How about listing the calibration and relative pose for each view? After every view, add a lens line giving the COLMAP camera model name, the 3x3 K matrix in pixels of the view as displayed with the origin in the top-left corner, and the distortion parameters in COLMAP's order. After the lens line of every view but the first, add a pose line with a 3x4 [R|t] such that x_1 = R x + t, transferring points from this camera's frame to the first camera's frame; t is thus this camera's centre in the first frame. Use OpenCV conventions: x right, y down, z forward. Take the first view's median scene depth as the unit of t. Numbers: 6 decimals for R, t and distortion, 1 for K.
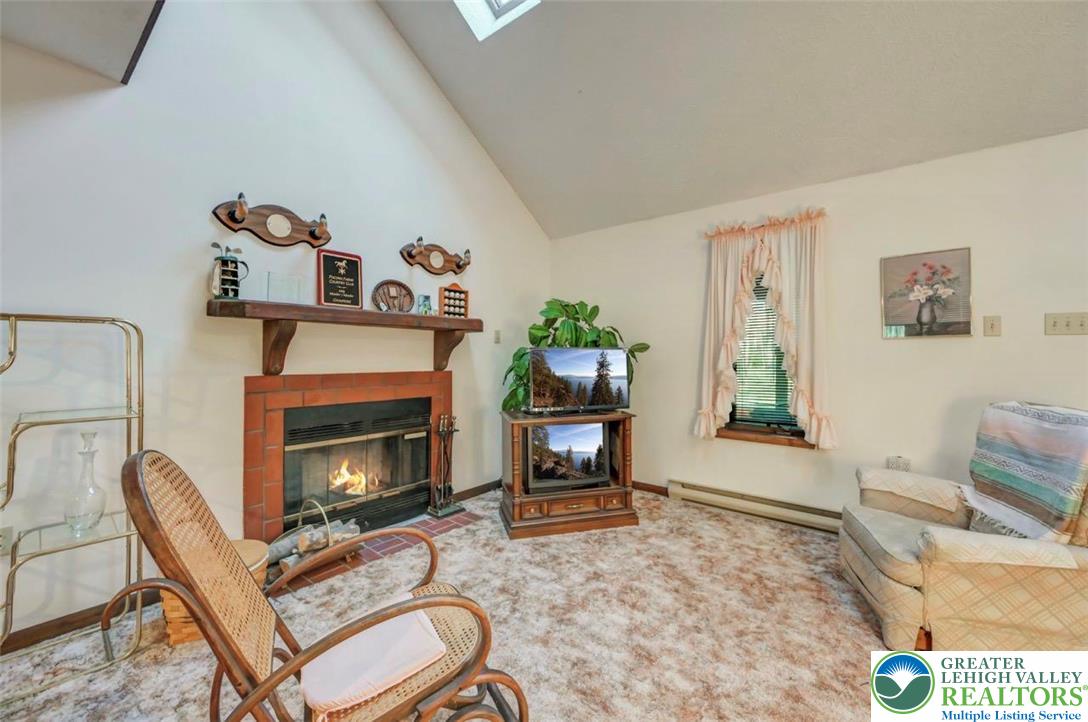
lens RADIAL K [[438.9, 0, 544.1], [0, 438.9, 354.9], [0, 0, 1]] dist [0.001618, 0.000137]
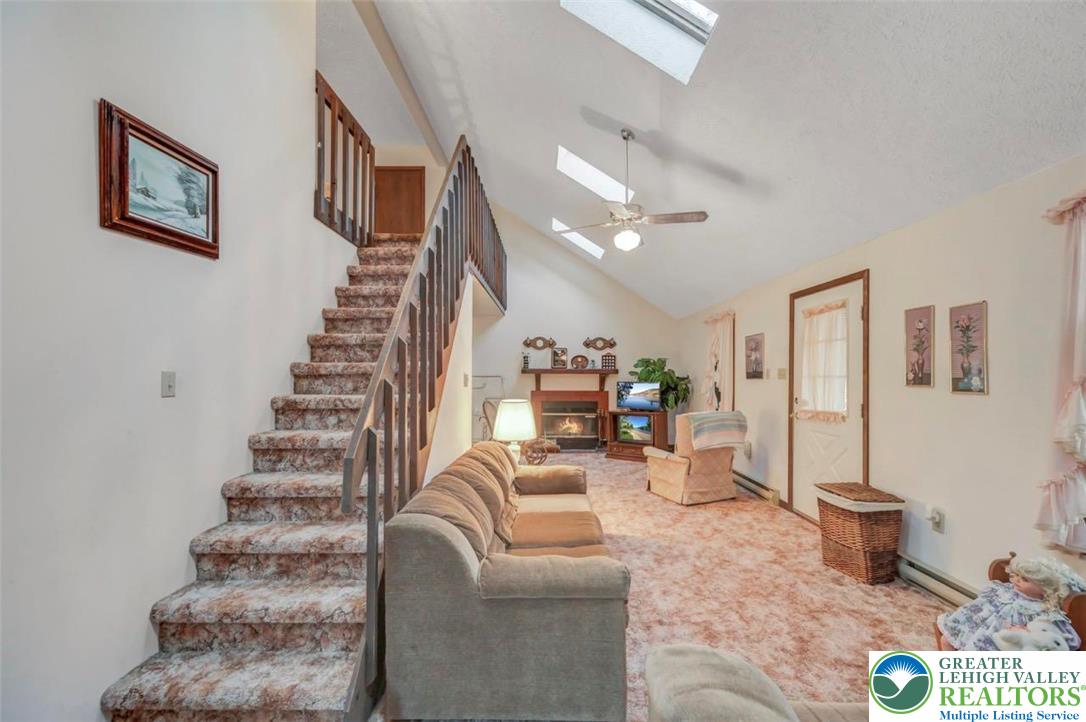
lens RADIAL K [[436.6, 0, 543.0], [0, 436.6, 361.0], [0, 0, 1]] dist [0.000982, 0.000062]
pose [[0.631950, -0.027350, -0.774526, 1.517400], [0.004343, 0.999486, -0.031750, -0.054427], [0.774997, 0.016700, 0.631744, -0.800115]]
